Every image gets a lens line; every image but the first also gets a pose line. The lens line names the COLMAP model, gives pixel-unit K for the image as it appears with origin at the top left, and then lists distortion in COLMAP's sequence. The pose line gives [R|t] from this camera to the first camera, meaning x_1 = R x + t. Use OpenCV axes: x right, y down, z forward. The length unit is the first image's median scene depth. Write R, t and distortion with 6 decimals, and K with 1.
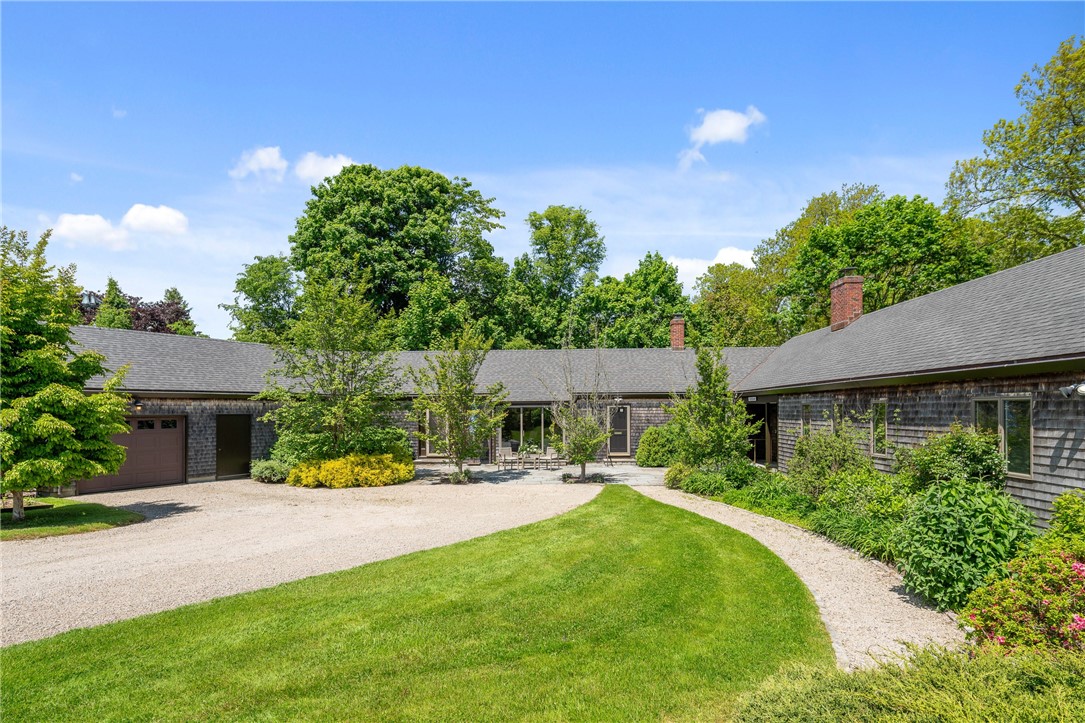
lens RADIAL K [[542.7, 0, 549.7], [0, 542.7, 350.4], [0, 0, 1]] dist [0.002087, -0.001173]
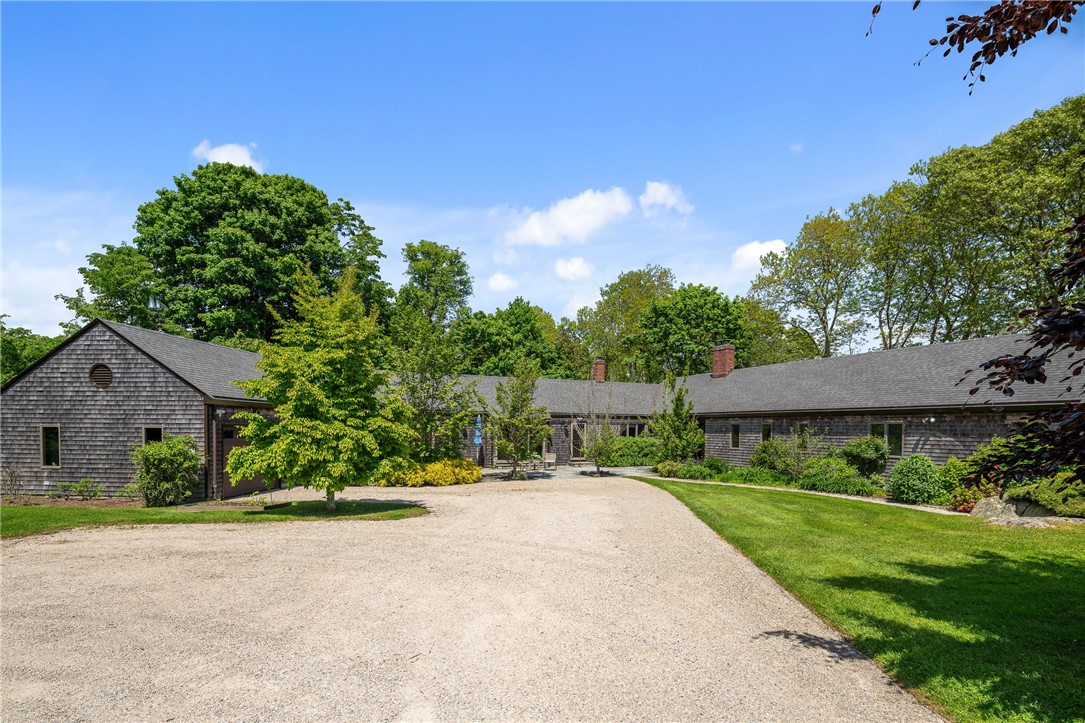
lens RADIAL K [[504.6, 0, 541.5], [0, 504.6, 379.4], [0, 0, 1]] dist [-0.011463, -0.000264]
pose [[0.895050, 0.053741, 0.442717, -0.273576], [-0.061926, 0.998073, 0.004043, -0.002551], [-0.441646, -0.031034, 0.896652, -0.045991]]
